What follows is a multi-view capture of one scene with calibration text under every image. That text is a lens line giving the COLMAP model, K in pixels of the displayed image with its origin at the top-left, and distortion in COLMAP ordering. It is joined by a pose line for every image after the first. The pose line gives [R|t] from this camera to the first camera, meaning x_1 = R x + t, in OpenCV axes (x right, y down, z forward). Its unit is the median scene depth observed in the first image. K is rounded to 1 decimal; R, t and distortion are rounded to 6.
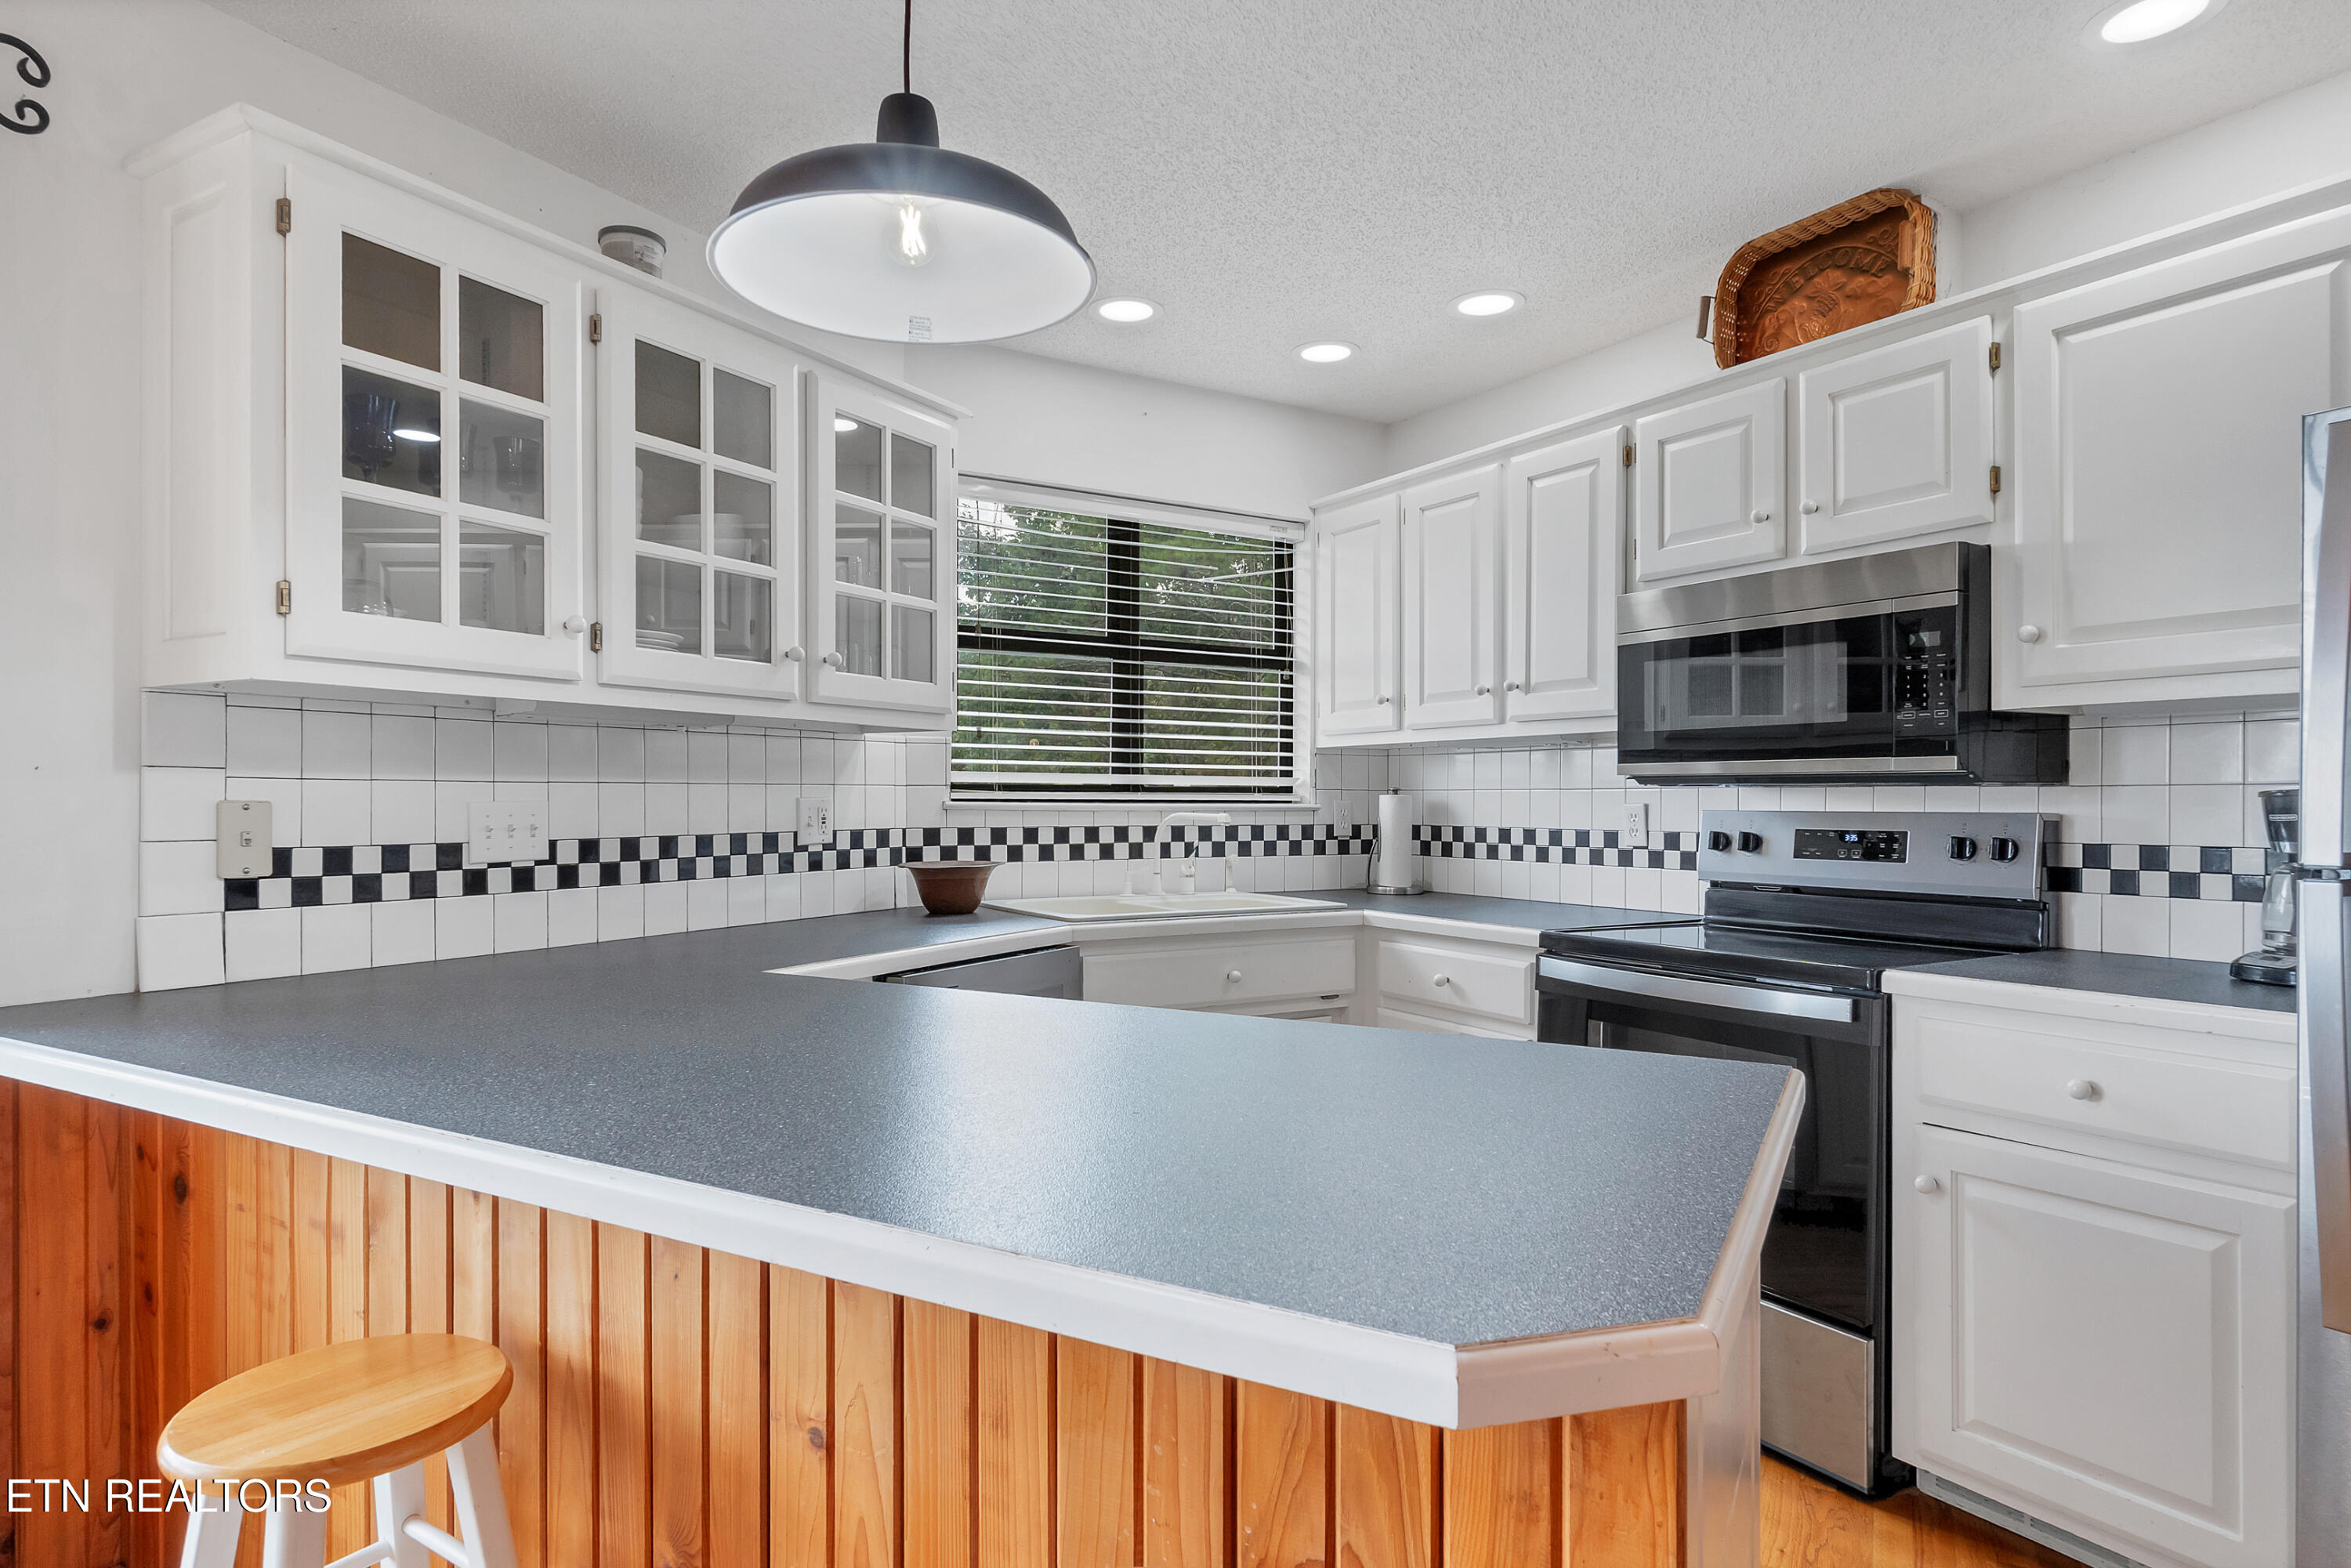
lens RADIAL K [[1290.0, 0, 1152.3], [0, 1290.0, 811.7], [0, 0, 1]] dist [-0.004846, 0.000725]
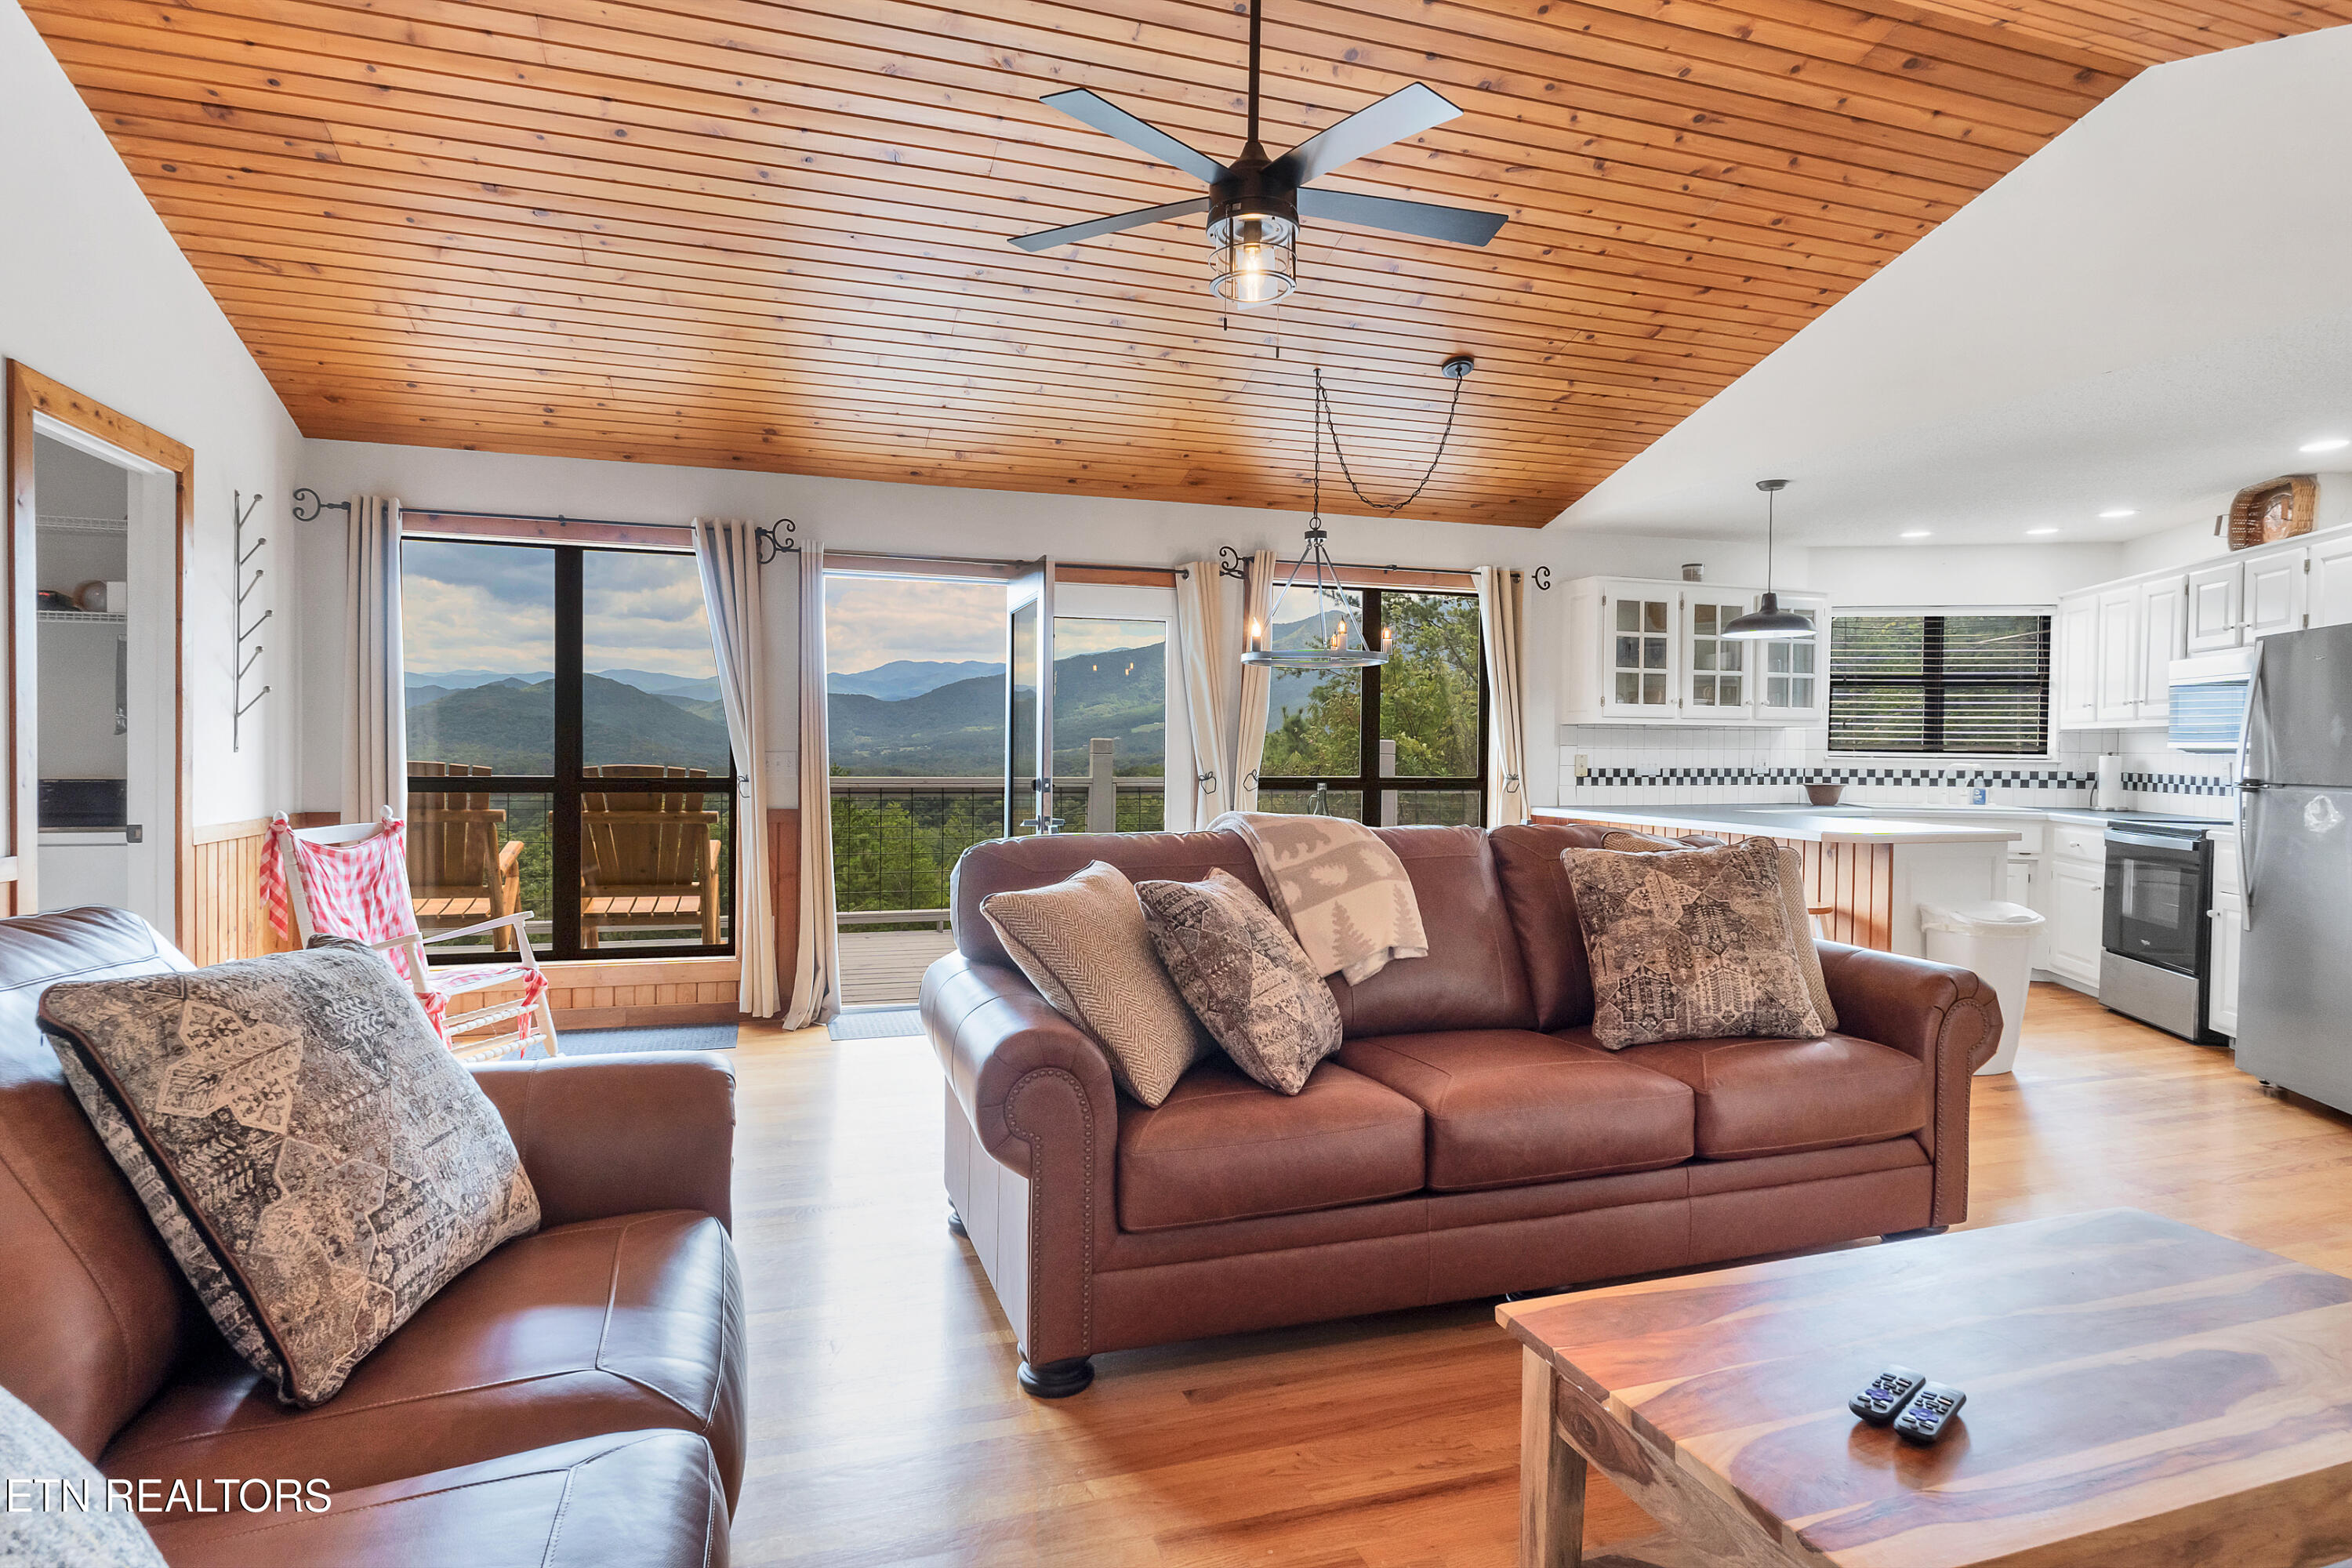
lens RADIAL K [[1220.9, 0, 1173.3], [0, 1220.9, 772.8], [0, 0, 1]] dist [-0.011271, 0.000562]
pose [[0.734709, 0.020285, -0.678079, 0.492117], [-0.014590, 0.999794, 0.014101, 0.007311], [0.678225, -0.000467, 0.734854, -1.470287]]
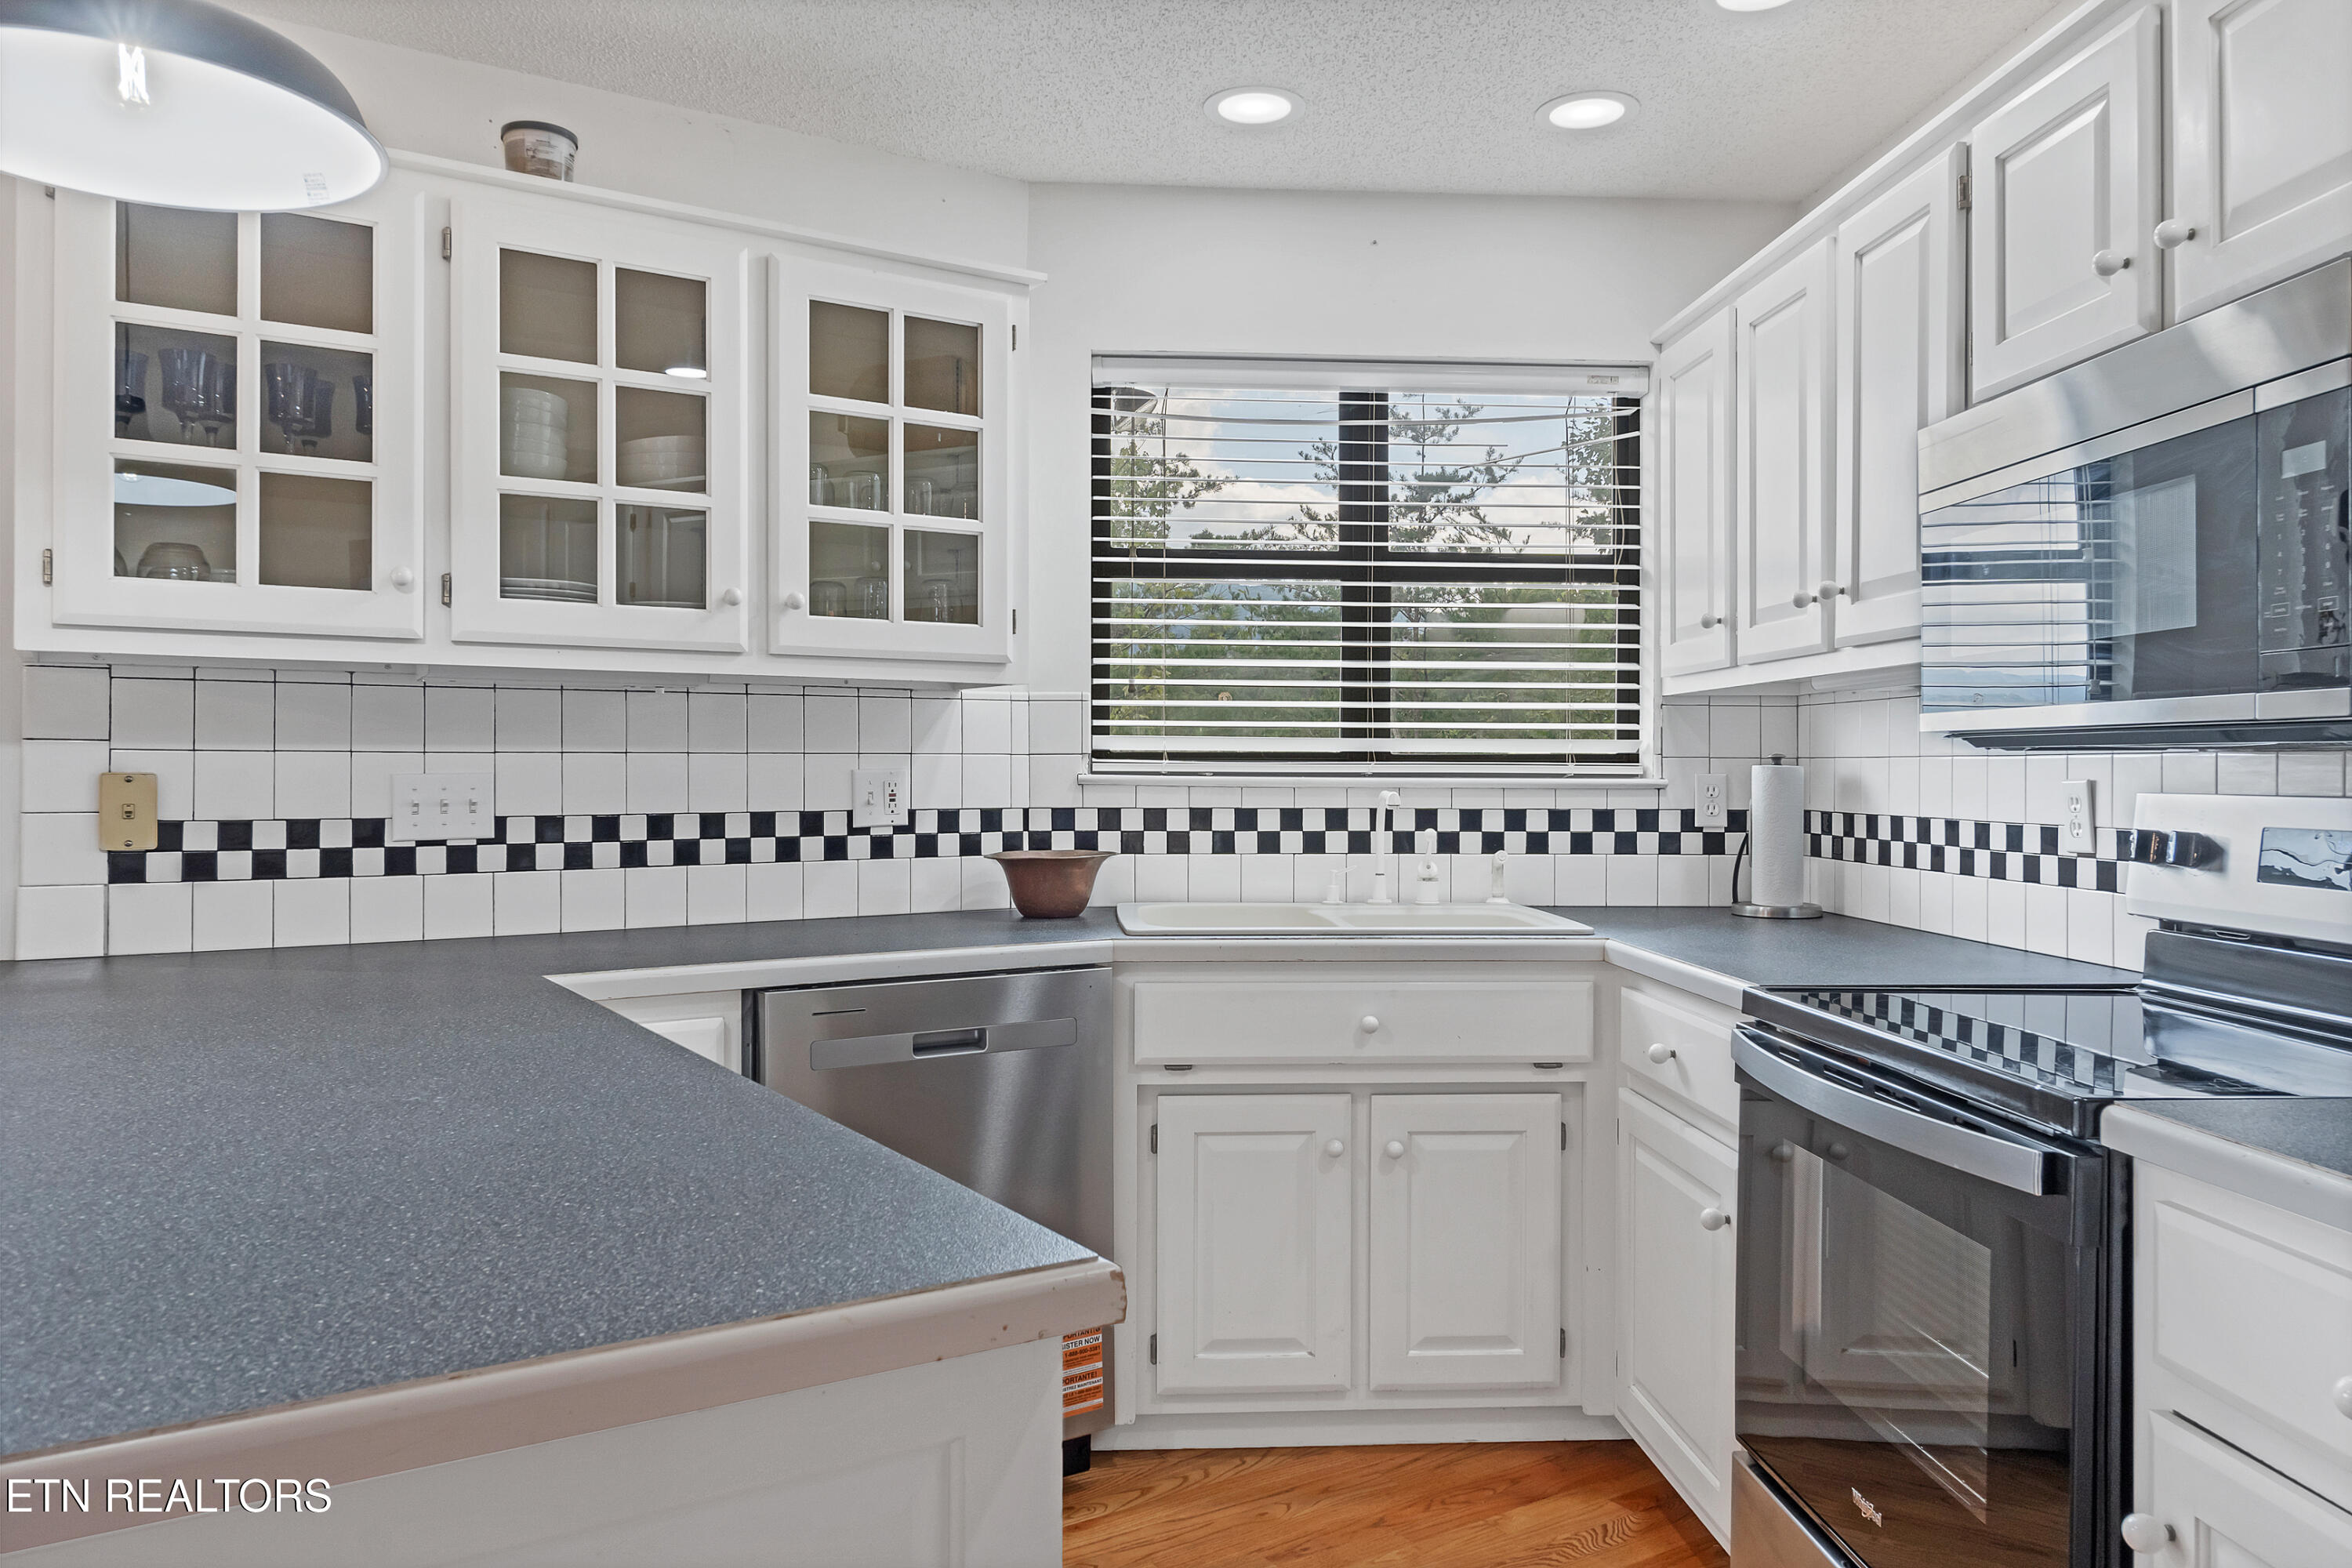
lens RADIAL K [[1600.5, 0, 1183.1], [0, 1600.5, 773.1], [0, 0, 1]] dist [-0.004390, -0.001688]
pose [[0.887883, 0.001151, -0.460068, 0.385650], [-0.004974, 0.999962, -0.007097, -0.002391], [0.460042, 0.008590, 0.887855, 0.184997]]
